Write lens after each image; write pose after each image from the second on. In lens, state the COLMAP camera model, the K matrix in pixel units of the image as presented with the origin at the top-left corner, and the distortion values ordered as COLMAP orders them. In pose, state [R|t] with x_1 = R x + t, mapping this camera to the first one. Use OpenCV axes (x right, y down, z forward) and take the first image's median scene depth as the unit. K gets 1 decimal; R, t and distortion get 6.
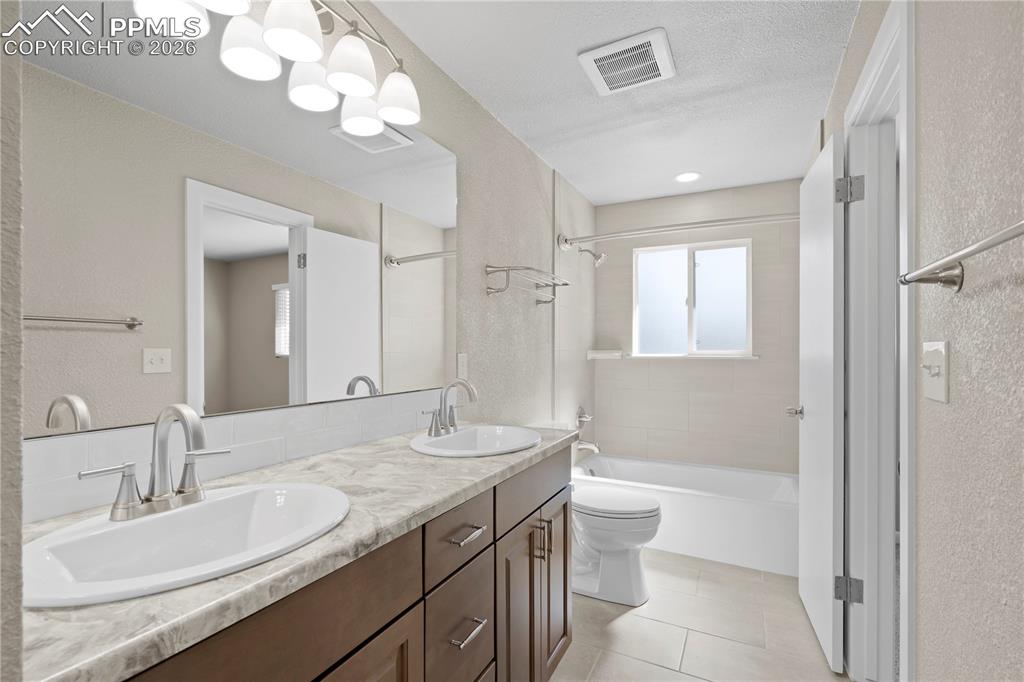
lens RADIAL K [[472.9, 0, 515.2], [0, 472.9, 345.8], [0, 0, 1]] dist [0.003283, 0.001092]
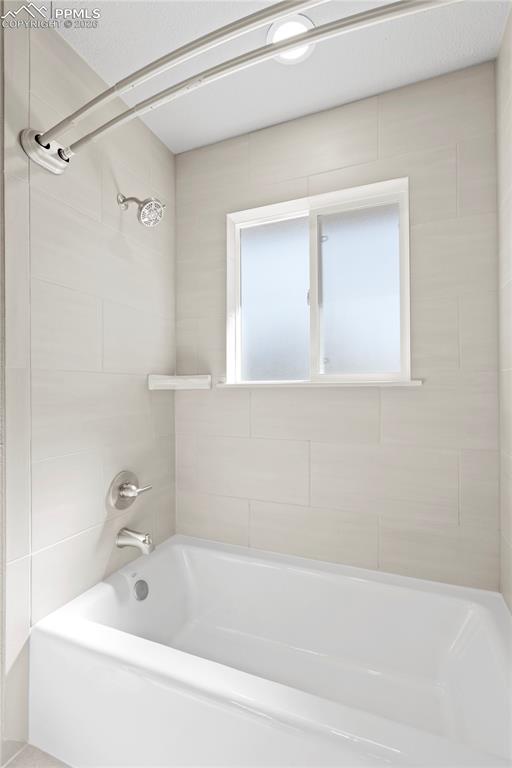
lens RADIAL K [[354.6, 0, 254.6], [0, 354.6, 385.3], [0, 0, 1]] dist [0.003283, 0.001092]
pose [[0.997539, -0.006680, 0.069789, 0.251107], [0.006562, 0.999977, 0.001926, 0.023041], [-0.069800, -0.001463, 0.997560, 0.519712]]
